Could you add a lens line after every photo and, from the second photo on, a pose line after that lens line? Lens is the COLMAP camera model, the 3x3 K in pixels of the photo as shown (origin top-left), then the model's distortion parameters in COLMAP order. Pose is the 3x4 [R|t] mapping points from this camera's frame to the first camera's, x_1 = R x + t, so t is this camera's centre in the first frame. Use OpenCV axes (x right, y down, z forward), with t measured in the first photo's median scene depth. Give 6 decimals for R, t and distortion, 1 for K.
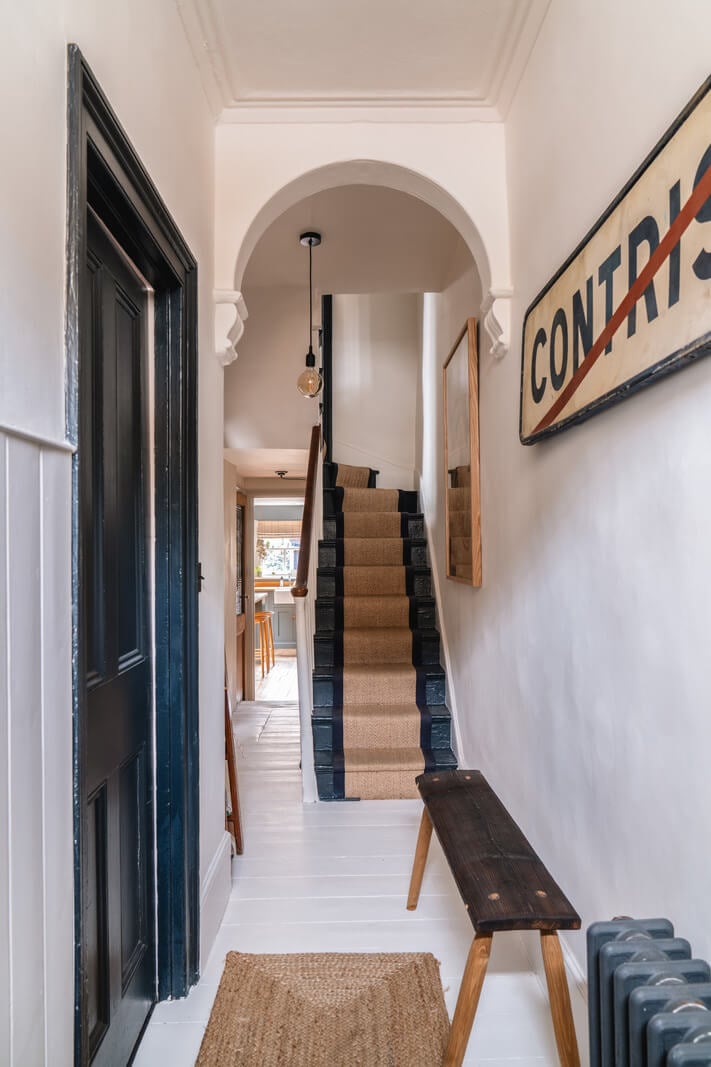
lens RADIAL K [[746.6, 0, 355.5], [0, 746.6, 533.5], [0, 0, 1]] dist [-0.000642, 0.000910]
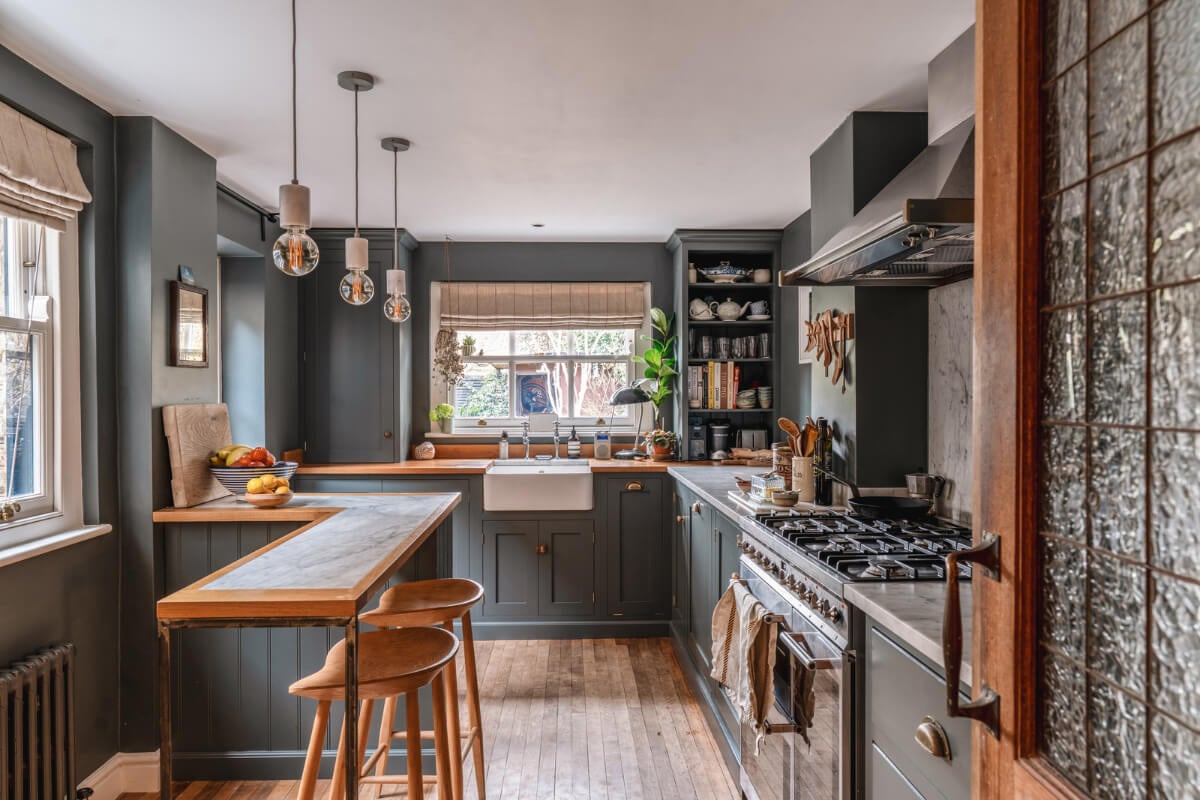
lens RADIAL K [[839.7, 0, 595.2], [0, 839.7, 405.2], [0, 0, 1]] dist [-0.000642, 0.000910]
pose [[0.999691, 0.004967, 0.024354, -0.063531], [-0.005326, 0.999878, 0.014689, 0.038256], [-0.024278, -0.014814, 0.999595, 0.577779]]
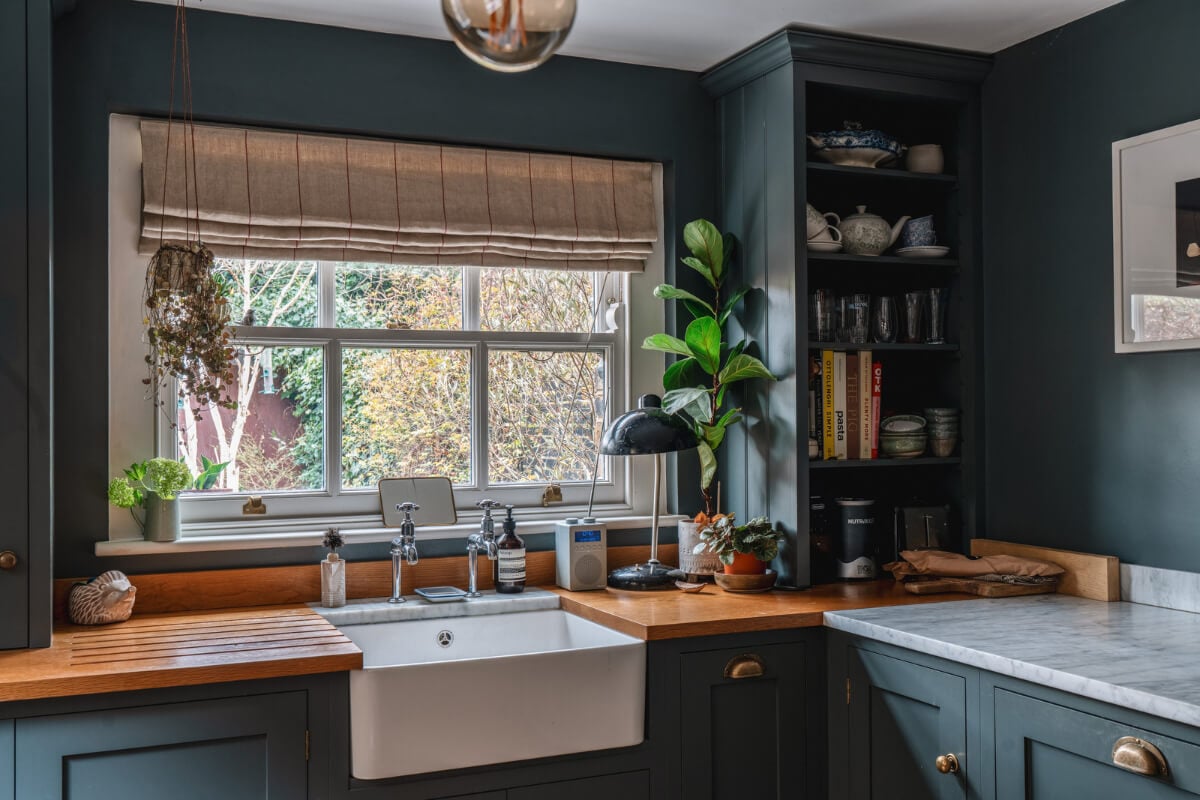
lens RADIAL K [[1217.7, 0, 600.0], [0, 1217.7, 400.0], [0, 0, 1]] dist [0.009370, -0.014227]
pose [[0.918187, 0.005890, 0.396104, -0.142999], [0.001428, 0.999834, -0.018179, 0.037838], [-0.396145, 0.017258, 0.918026, 0.772138]]
